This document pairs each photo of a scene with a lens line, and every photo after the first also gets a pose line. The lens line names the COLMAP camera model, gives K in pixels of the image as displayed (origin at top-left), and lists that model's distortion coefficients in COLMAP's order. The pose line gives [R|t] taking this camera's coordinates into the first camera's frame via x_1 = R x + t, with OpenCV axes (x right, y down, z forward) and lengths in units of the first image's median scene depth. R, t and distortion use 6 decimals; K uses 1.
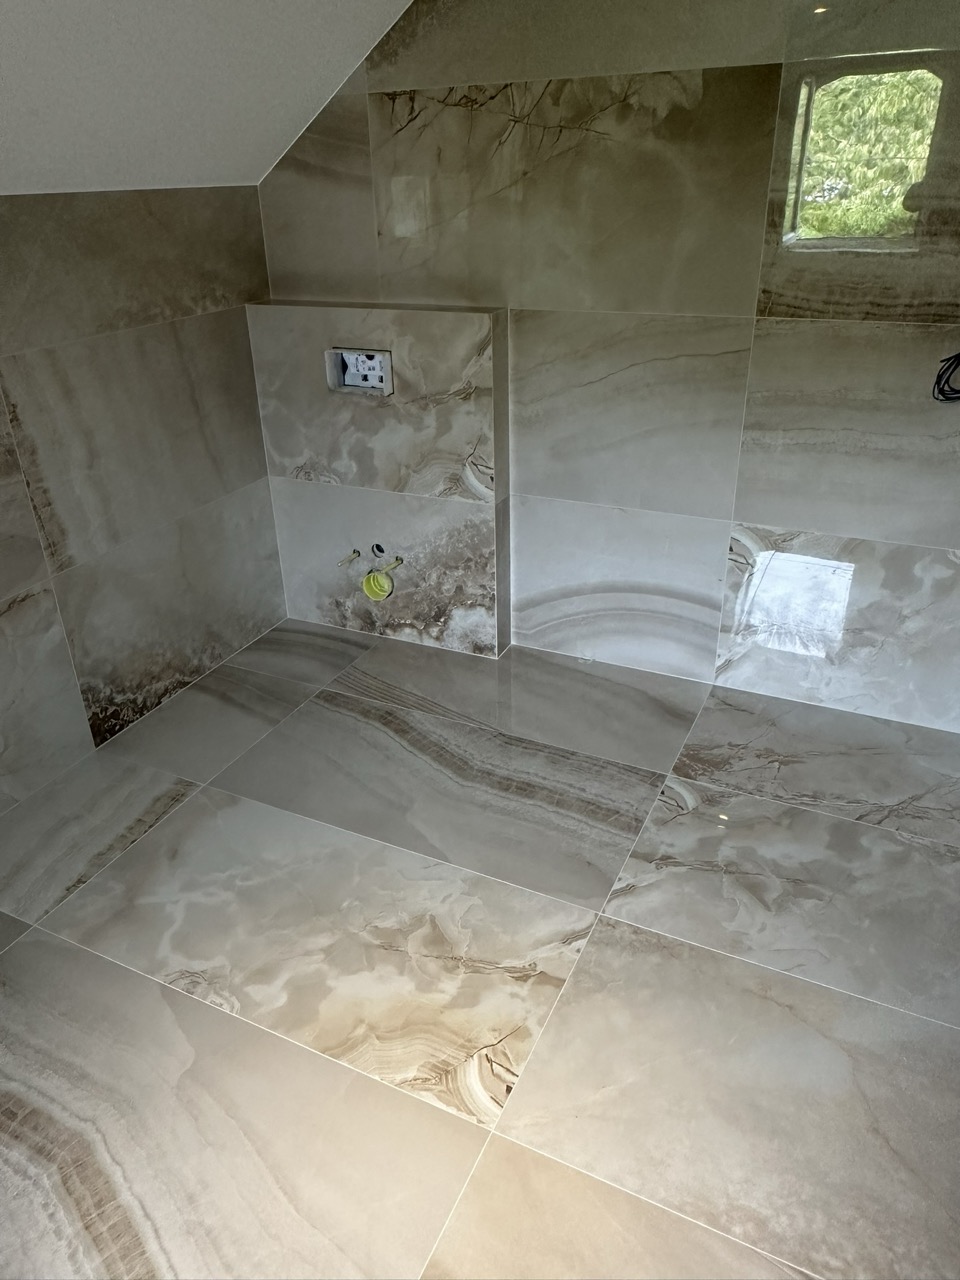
lens RADIAL K [[909.2, 0, 469.9], [0, 909.2, 637.8], [0, 0, 1]] dist [0.061688, -0.068183]
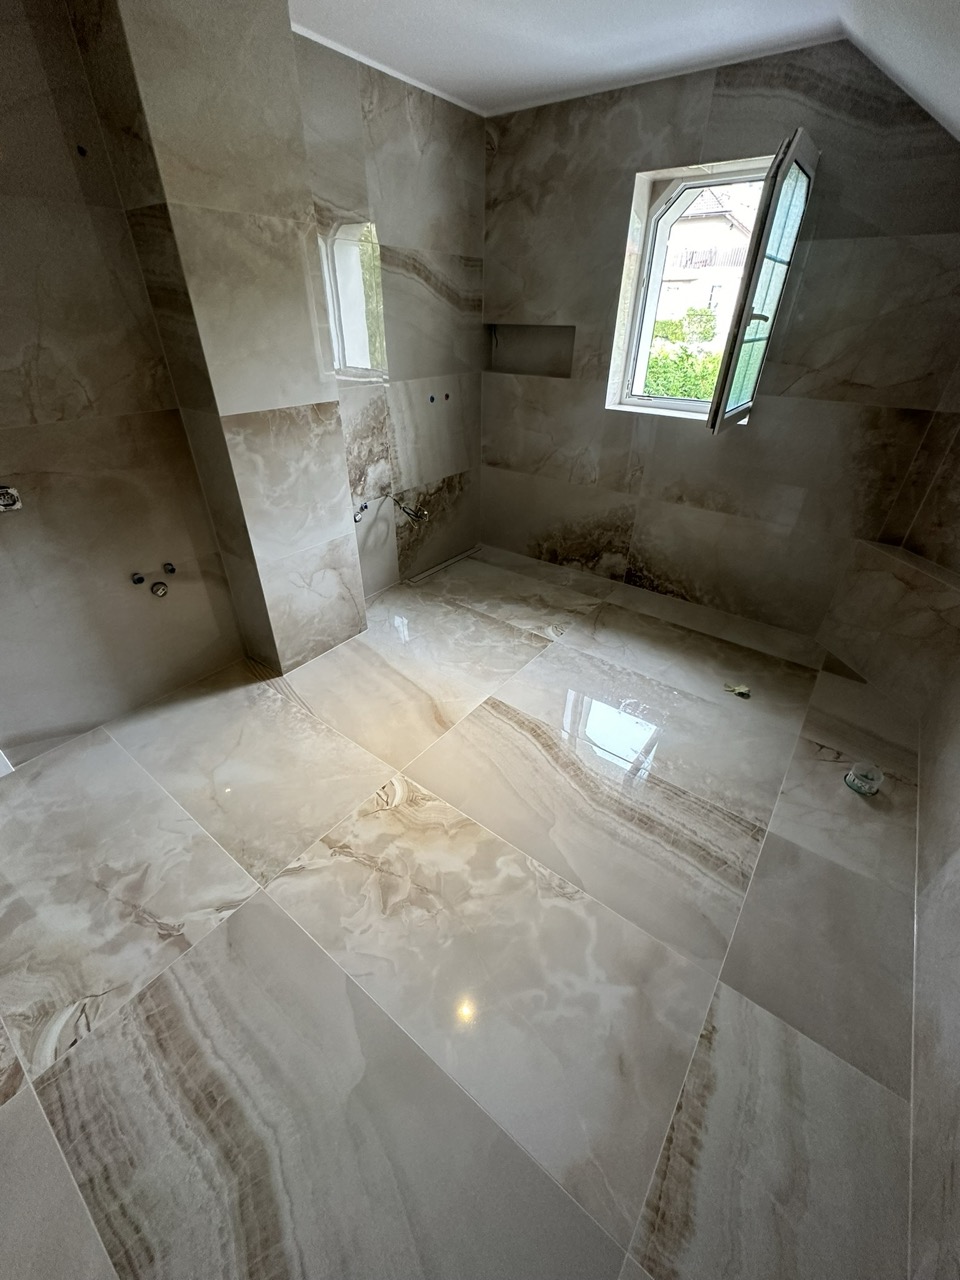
lens RADIAL K [[509.8, 0, 480.2], [0, 509.8, 640.5], [0, 0, 1]] dist [0.002874, 0.000017]
pose [[-0.981988, -0.086288, 0.168091, -0.272976], [0.103257, 0.499949, 0.859877, -0.501162], [-0.158234, 0.861745, -0.482034, 1.056215]]
